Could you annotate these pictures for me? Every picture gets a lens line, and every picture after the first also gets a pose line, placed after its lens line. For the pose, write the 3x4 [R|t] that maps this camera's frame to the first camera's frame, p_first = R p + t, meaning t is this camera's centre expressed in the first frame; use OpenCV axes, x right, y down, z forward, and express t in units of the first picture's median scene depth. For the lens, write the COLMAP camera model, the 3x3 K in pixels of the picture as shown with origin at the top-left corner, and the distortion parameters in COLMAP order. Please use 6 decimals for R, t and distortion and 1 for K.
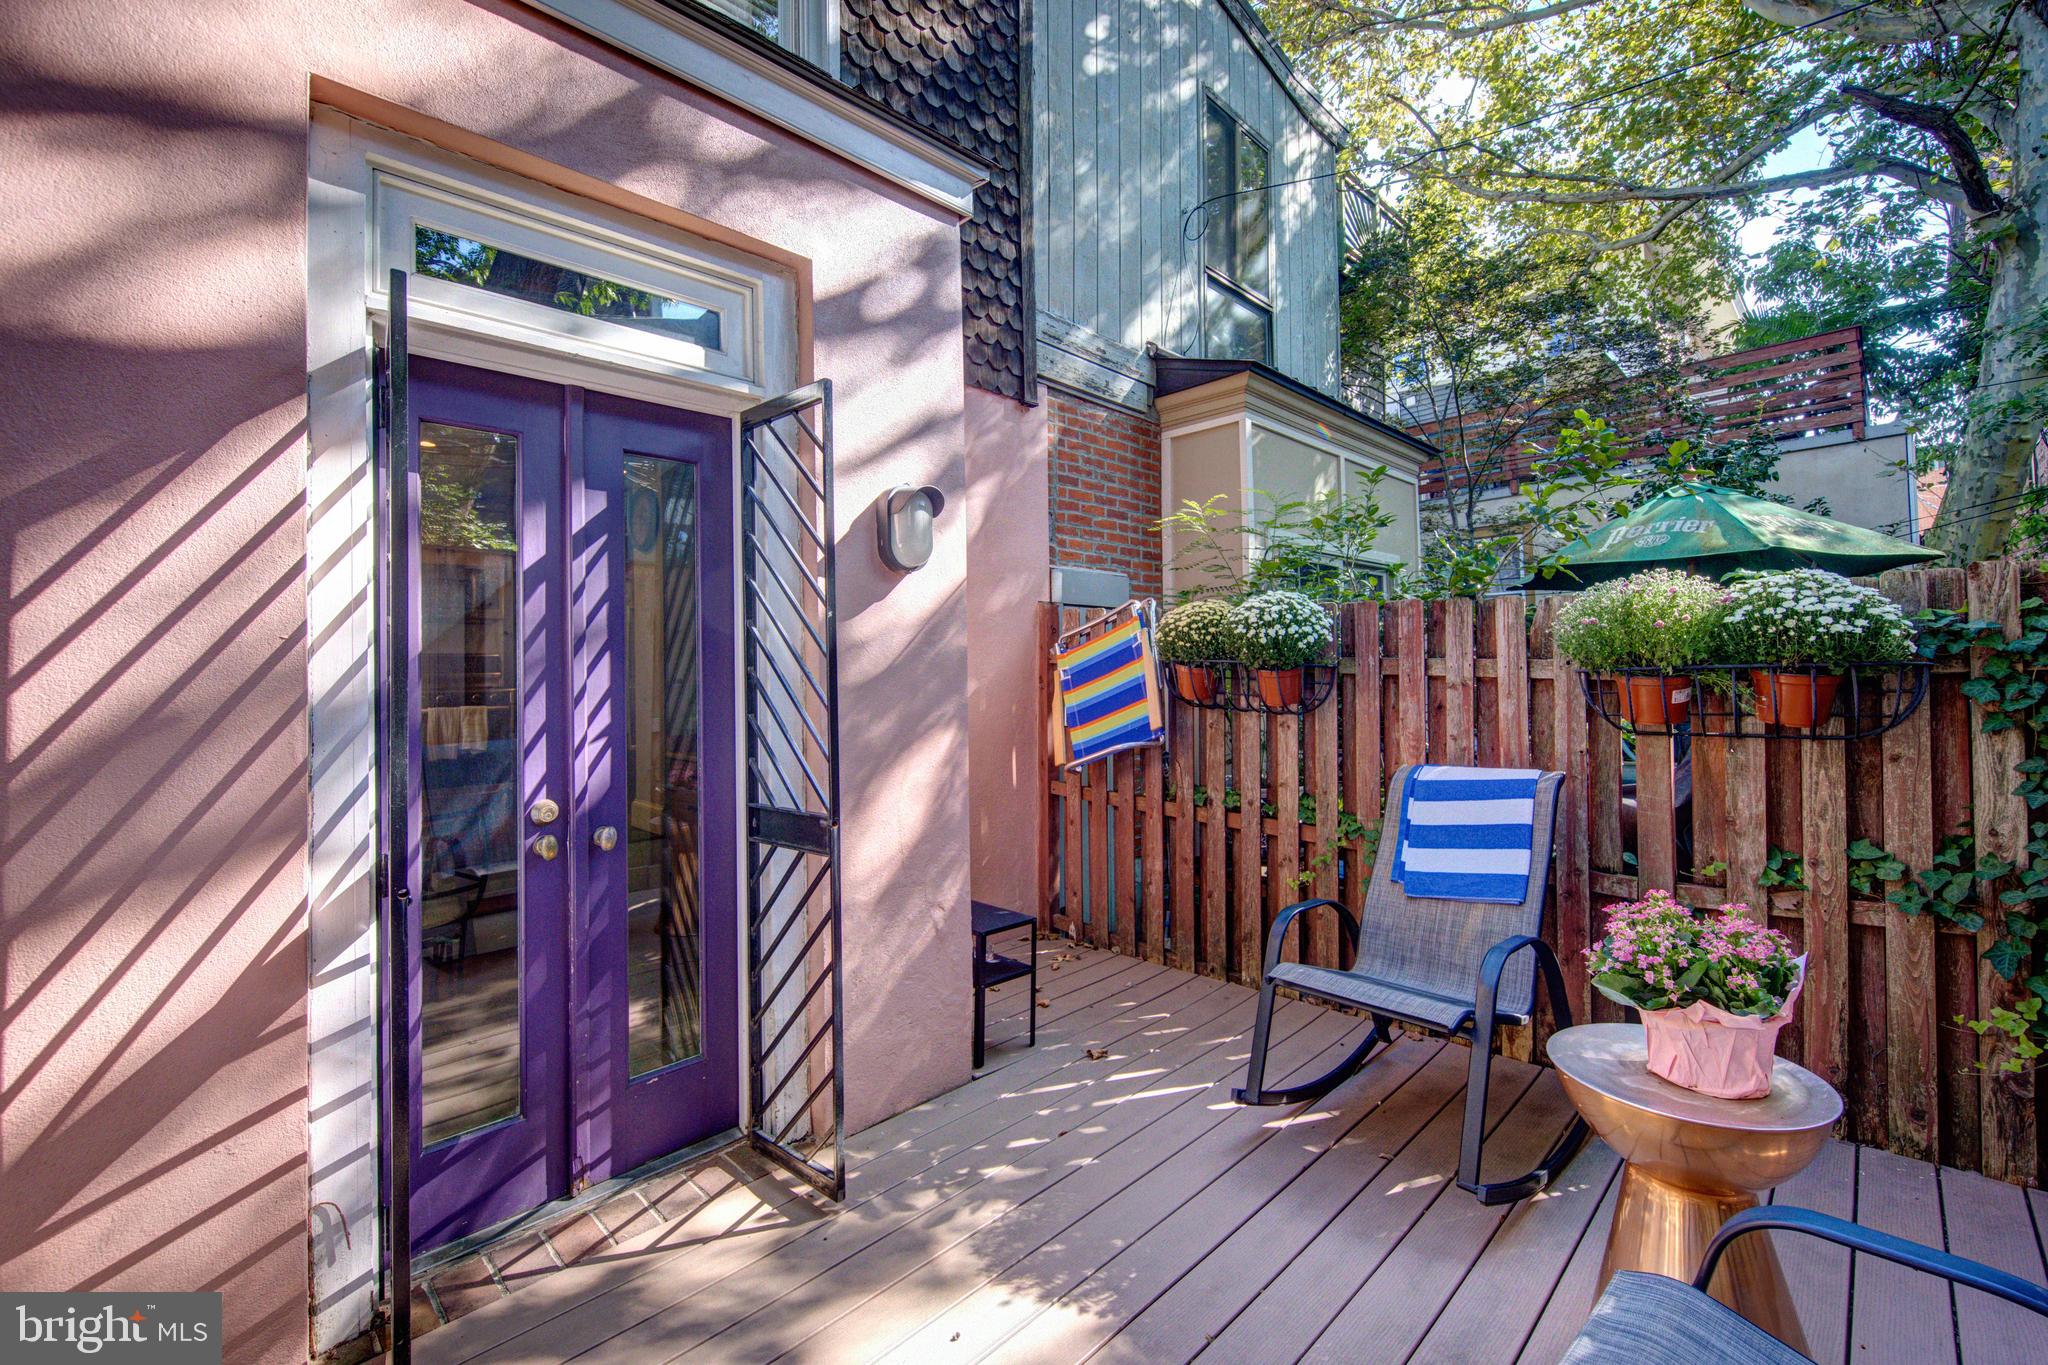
lens RADIAL K [[846.0, 0, 1021.3], [0, 846.0, 645.9], [0, 0, 1]] dist [-0.000610, -0.000037]
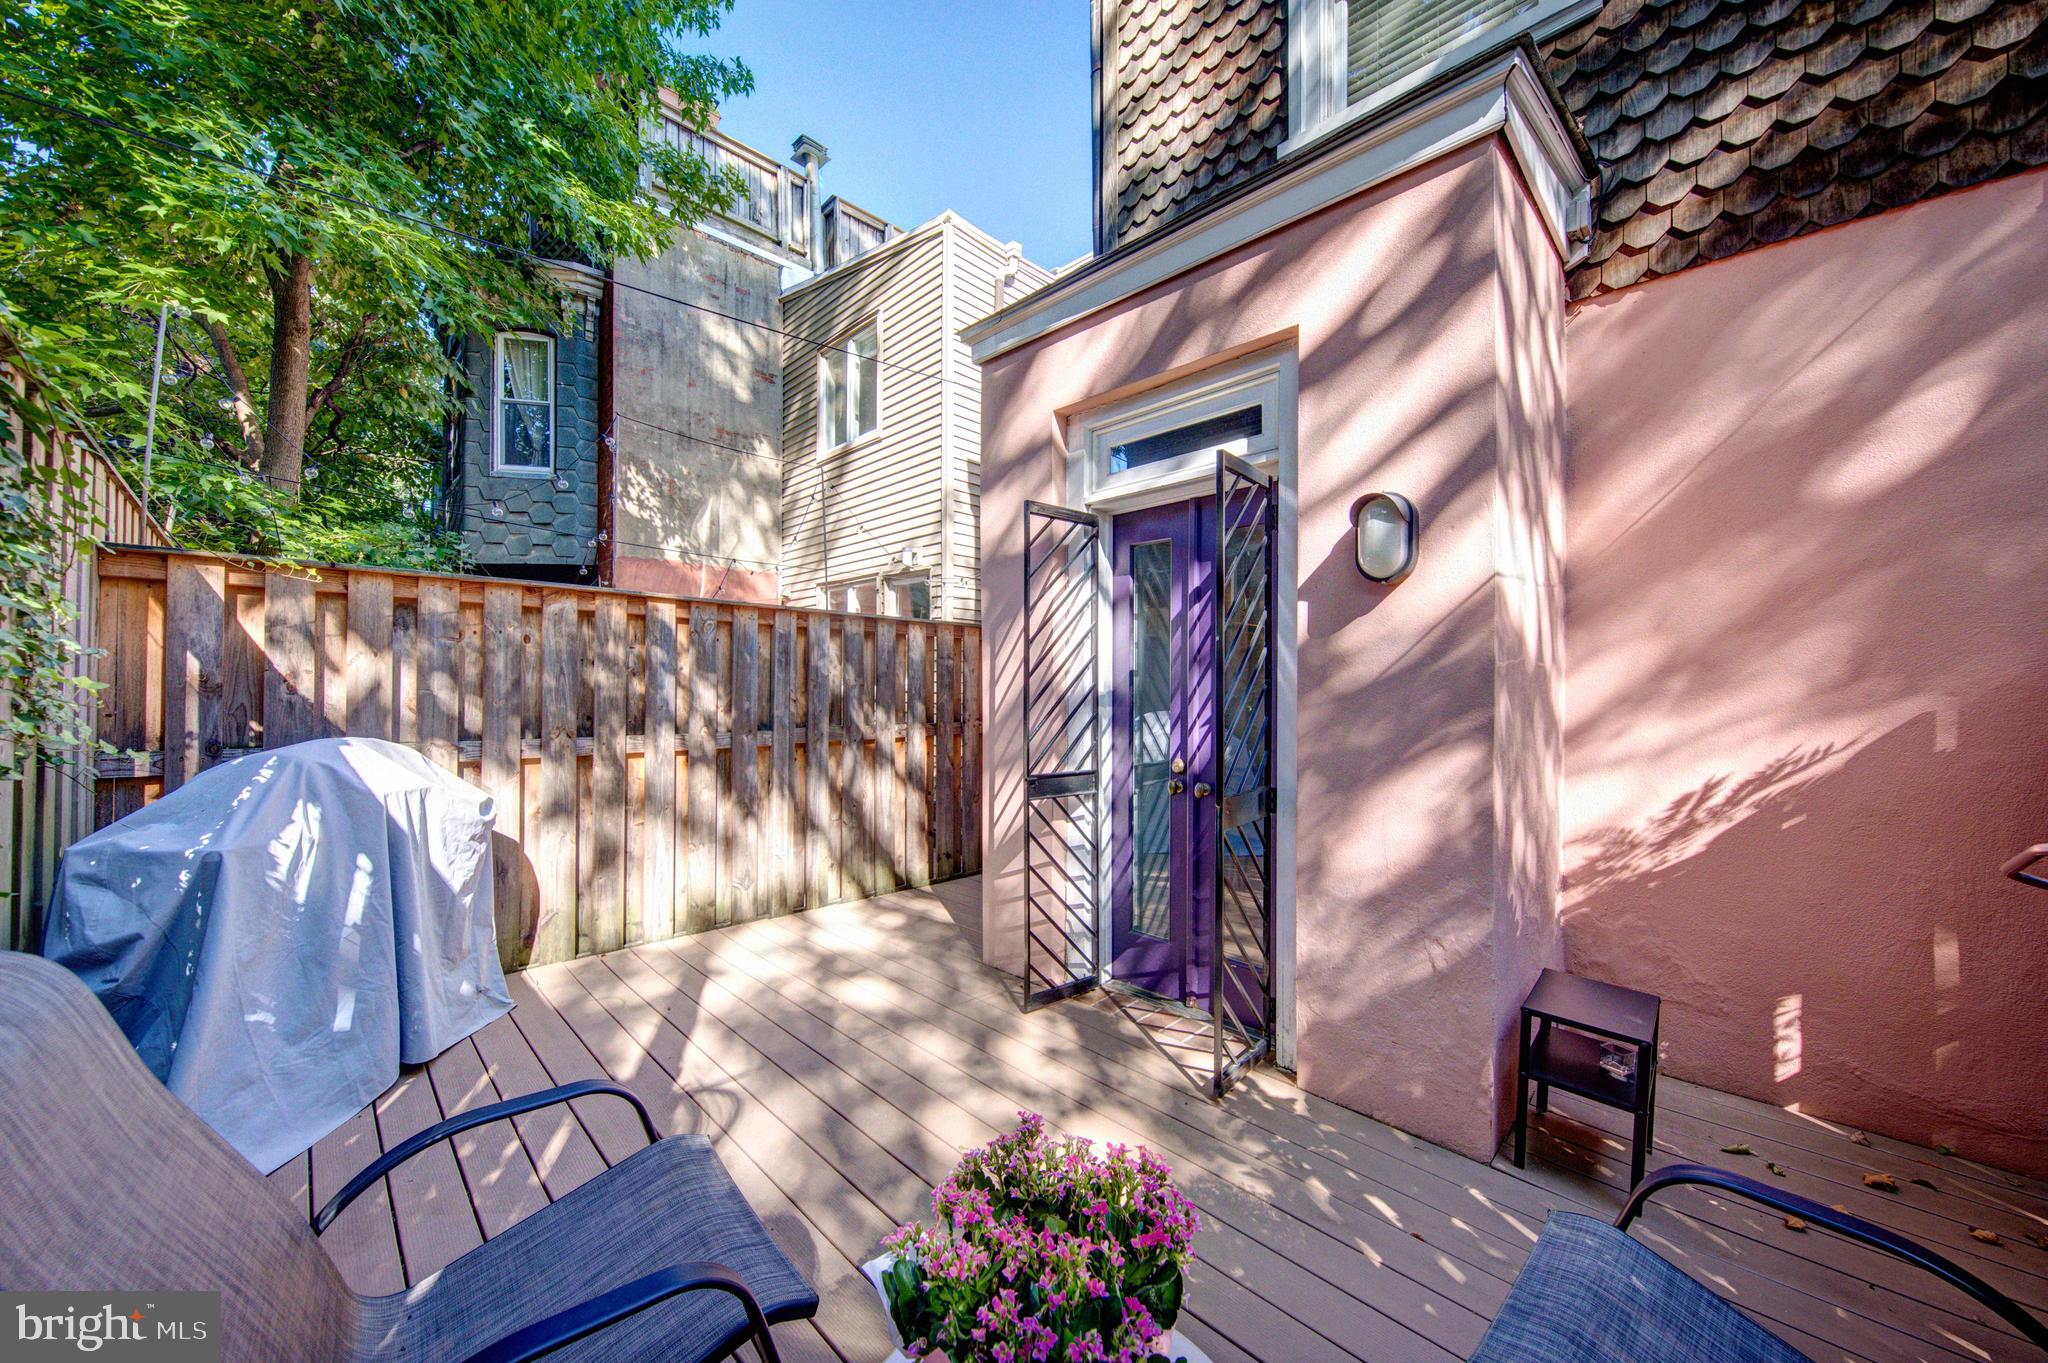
lens RADIAL K [[748.0, 0, 1024.0], [0, 748.0, 681.5], [0, 0, 1]] dist [-0.000326, -0.000062]
pose [[-0.000498, 0.011452, -0.999934, 0.846474], [0.029839, 0.999489, 0.011432, 0.005249], [0.999555, -0.029832, -0.000839, 0.674154]]
